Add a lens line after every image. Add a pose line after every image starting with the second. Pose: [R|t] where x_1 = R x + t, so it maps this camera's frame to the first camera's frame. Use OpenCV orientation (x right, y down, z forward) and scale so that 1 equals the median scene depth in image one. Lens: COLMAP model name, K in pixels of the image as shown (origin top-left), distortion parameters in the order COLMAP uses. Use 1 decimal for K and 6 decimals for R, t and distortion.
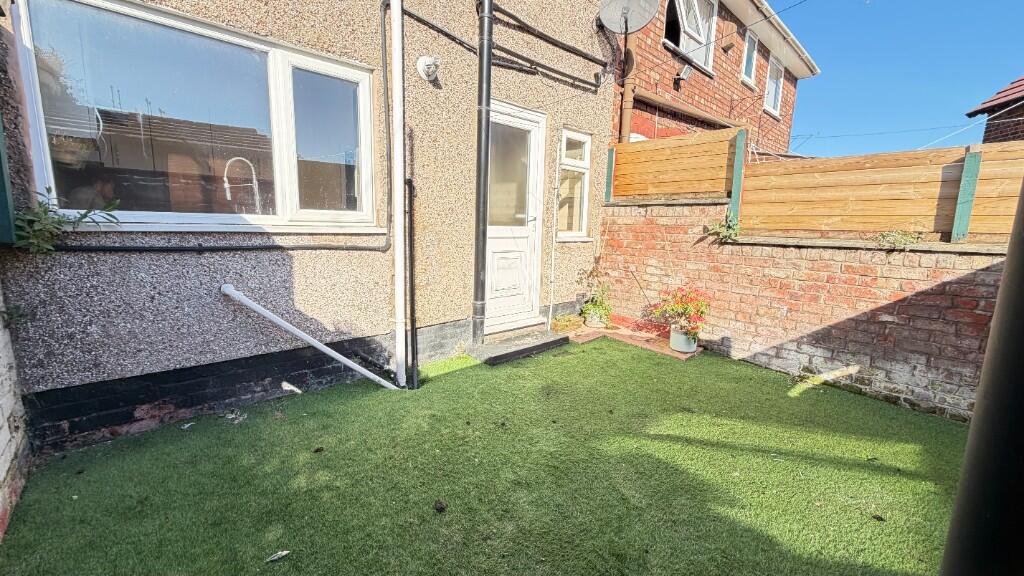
lens RADIAL K [[407.8, 0, 507.9], [0, 407.8, 287.0], [0, 0, 1]] dist [0.000392, 0.000056]
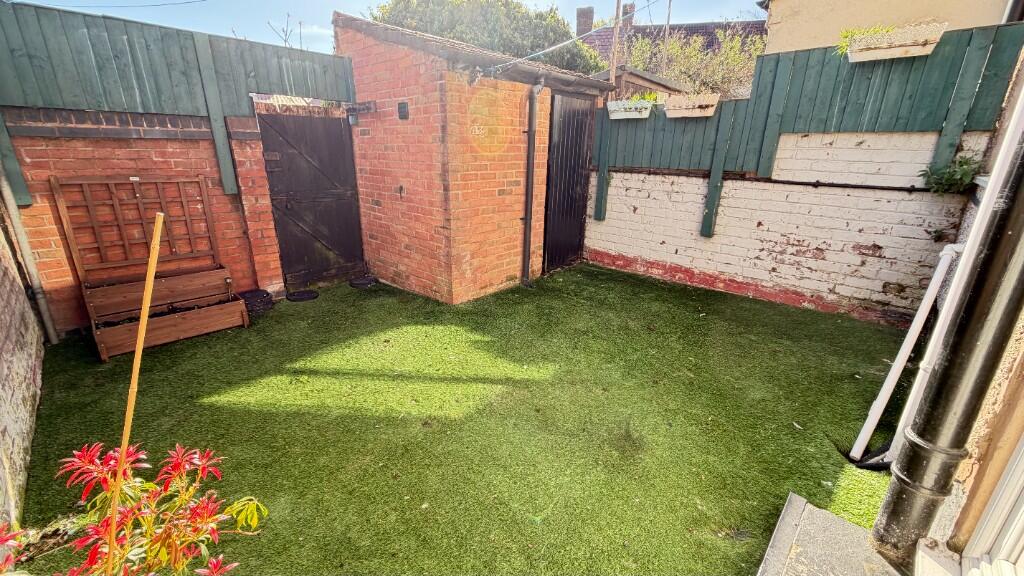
lens RADIAL K [[407.8, 0, 507.9], [0, 407.8, 287.0], [0, 0, 1]] dist [0.000392, 0.000056]
pose [[-0.997848, -0.017593, -0.063171, 0.444115], [-0.044255, 0.891543, 0.450770, -0.295563], [0.048389, 0.452595, -0.890402, 1.910285]]
